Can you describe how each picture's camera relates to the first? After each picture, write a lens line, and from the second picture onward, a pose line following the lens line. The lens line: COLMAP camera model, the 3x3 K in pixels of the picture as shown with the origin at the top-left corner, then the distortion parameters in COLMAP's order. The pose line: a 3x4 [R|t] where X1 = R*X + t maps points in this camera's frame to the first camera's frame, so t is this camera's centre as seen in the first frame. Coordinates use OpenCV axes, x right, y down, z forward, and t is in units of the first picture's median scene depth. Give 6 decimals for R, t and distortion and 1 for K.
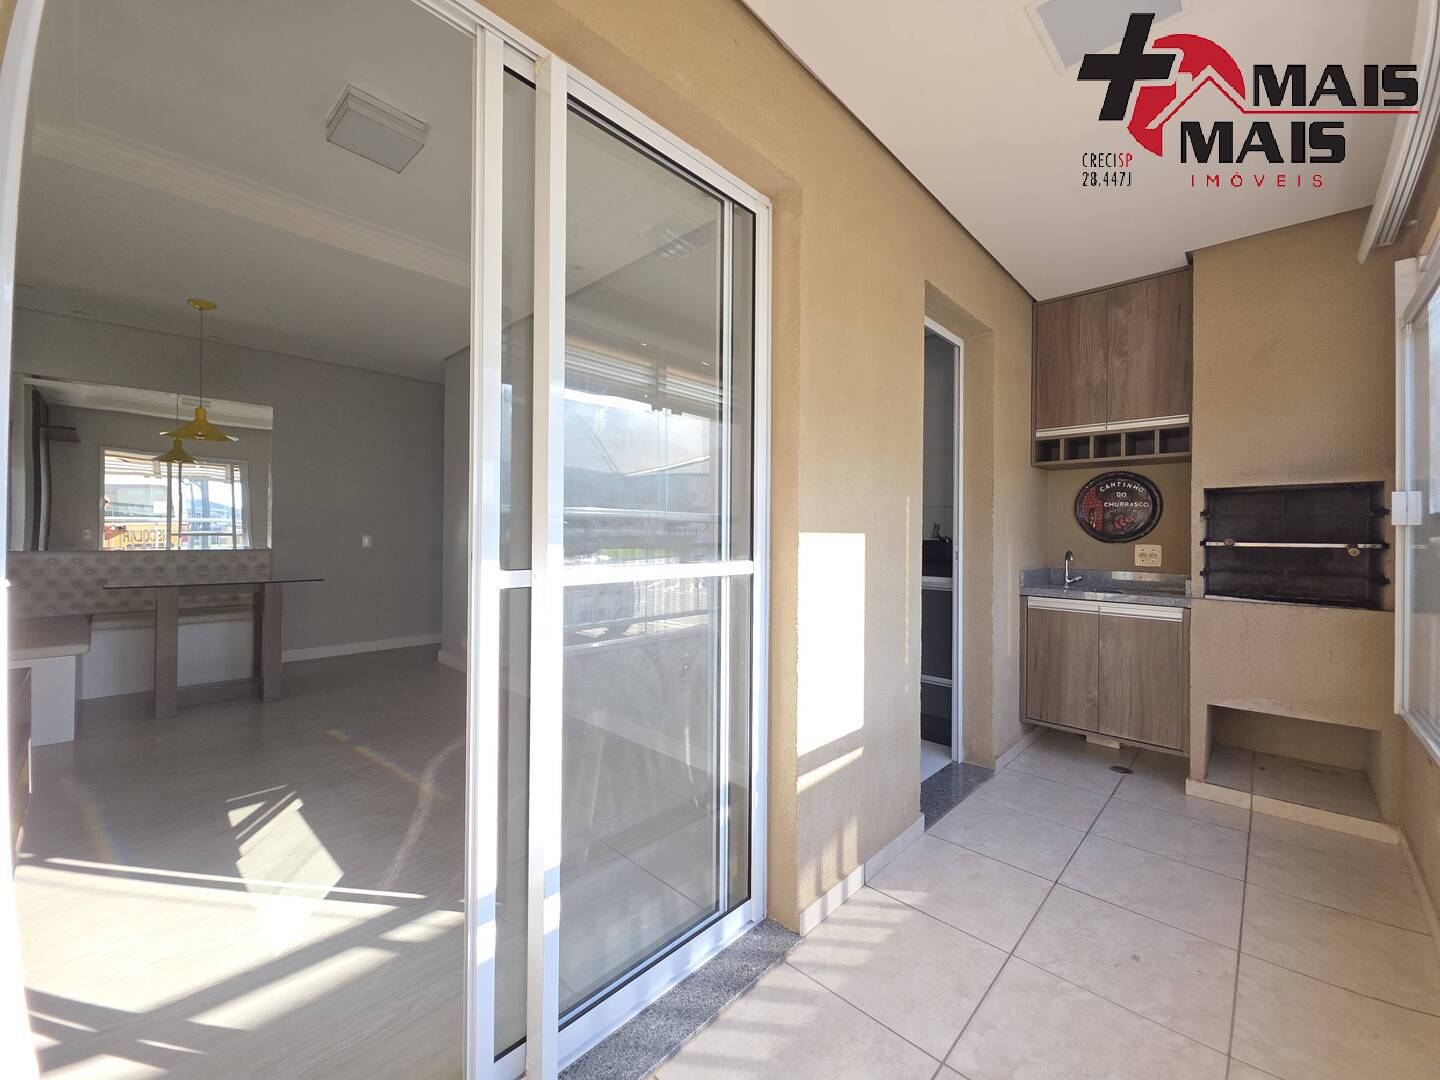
lens RADIAL K [[574.6, 0, 719.1], [0, 574.6, 529.7], [0, 0, 1]] dist [0.014570, -0.009377]
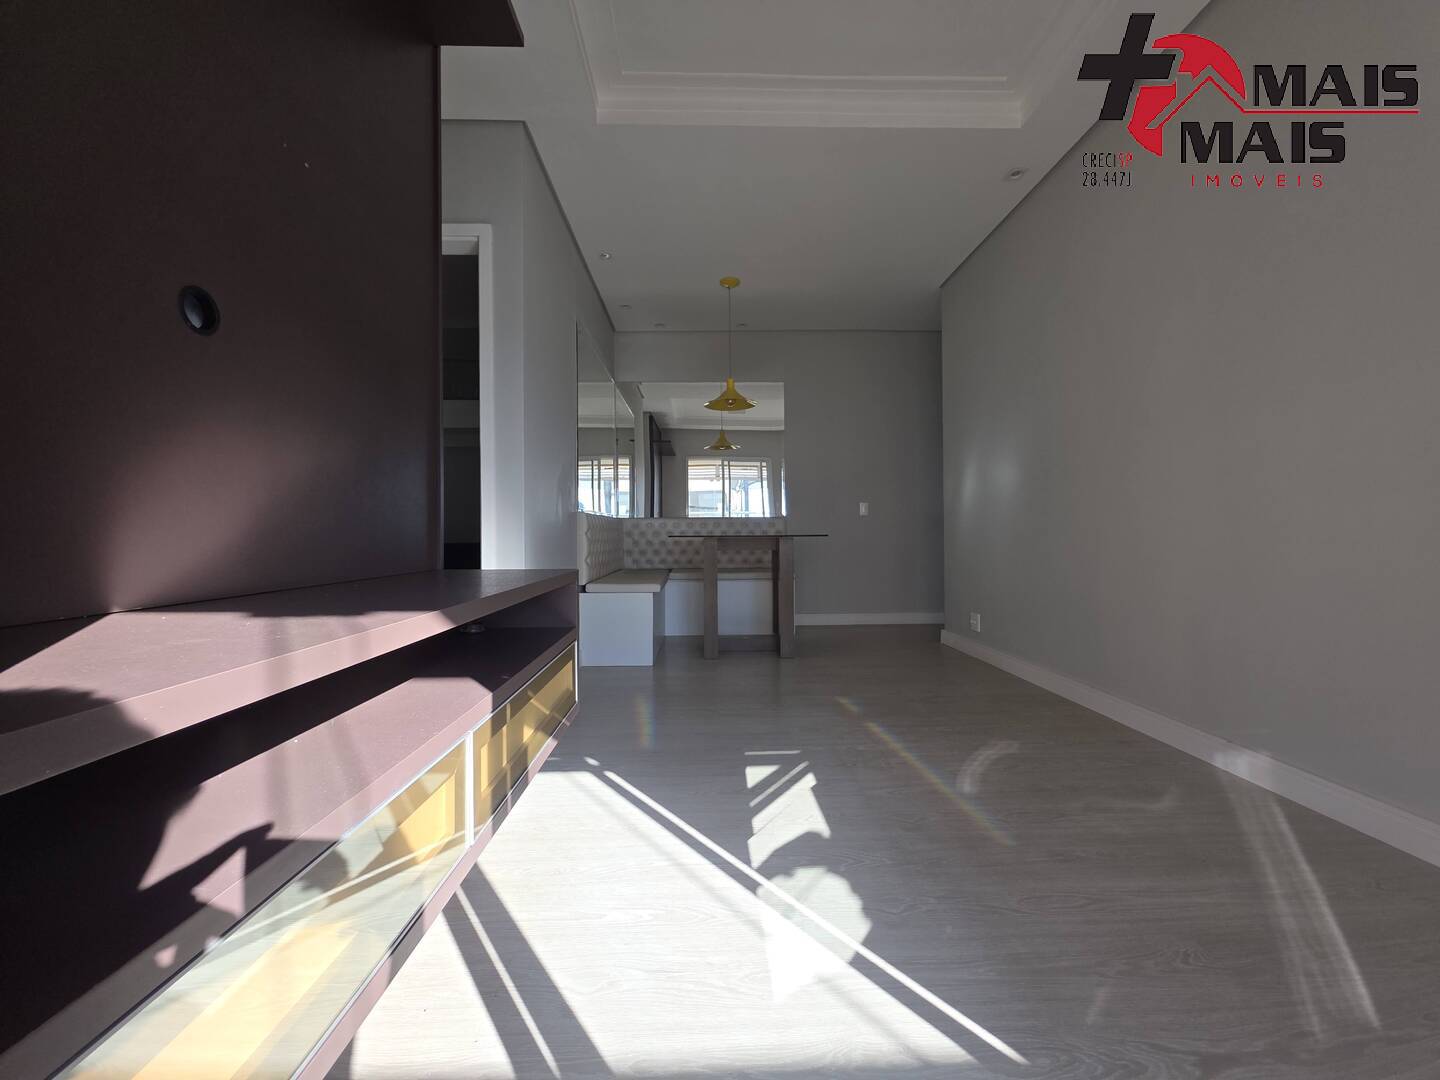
lens RADIAL K [[574.6, 0, 719.1], [0, 574.6, 529.7], [0, 0, 1]] dist [0.014570, -0.009377]
pose [[0.710125, -0.017146, -0.703867, -0.173189], [0.019141, 0.999804, -0.005043, 0.088773], [0.703815, -0.009892, 0.710314, 0.238636]]
